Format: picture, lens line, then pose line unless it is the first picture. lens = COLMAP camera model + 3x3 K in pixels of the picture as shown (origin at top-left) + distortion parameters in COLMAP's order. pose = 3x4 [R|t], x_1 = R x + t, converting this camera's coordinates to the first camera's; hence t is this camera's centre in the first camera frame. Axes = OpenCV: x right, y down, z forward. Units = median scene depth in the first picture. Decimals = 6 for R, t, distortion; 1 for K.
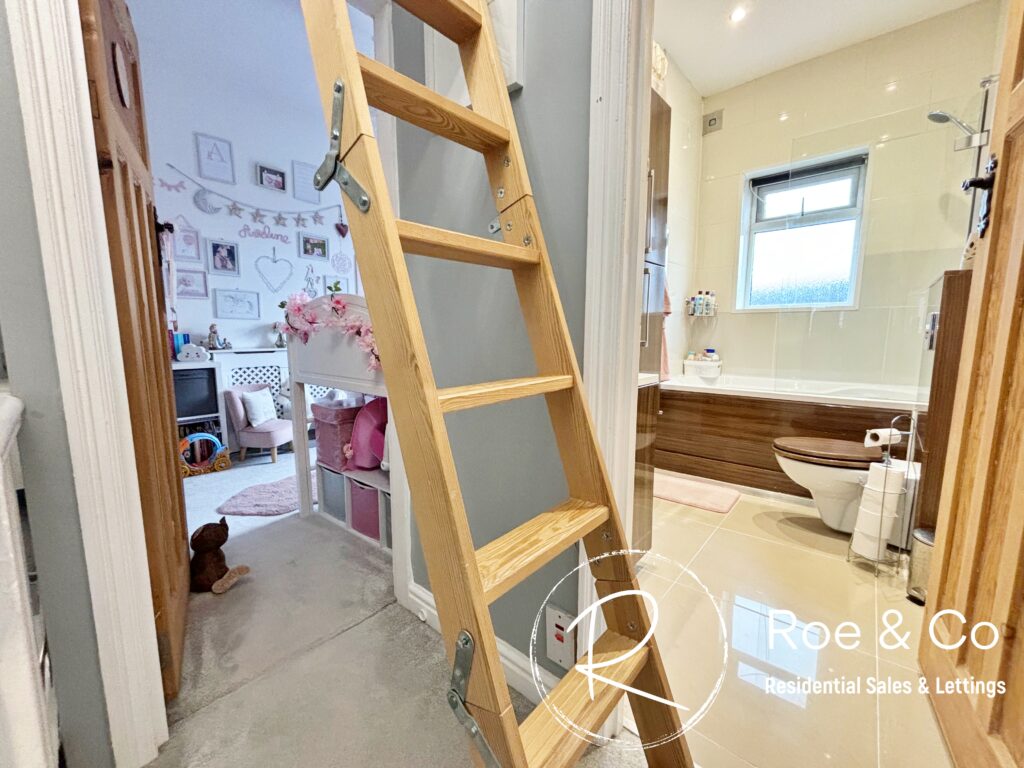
lens RADIAL K [[408.5, 0, 512.3], [0, 408.5, 384.3], [0, 0, 1]] dist [-0.007697, 0.001146]
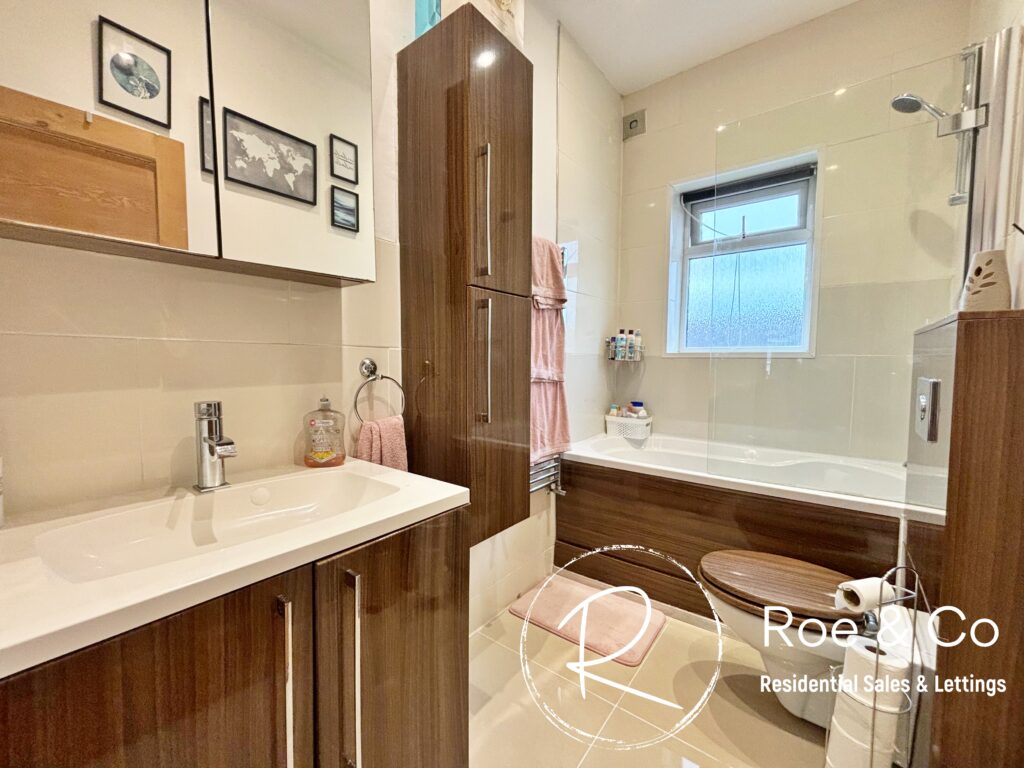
lens RADIAL K [[408.5, 0, 513.8], [0, 408.5, 384.0], [0, 0, 1]] dist [-0.007697, 0.001146]
pose [[0.998027, 0.006007, 0.062501, 0.209522], [-0.001700, 0.997633, -0.068741, -0.070226], [-0.062766, 0.068499, 0.995675, 0.242808]]
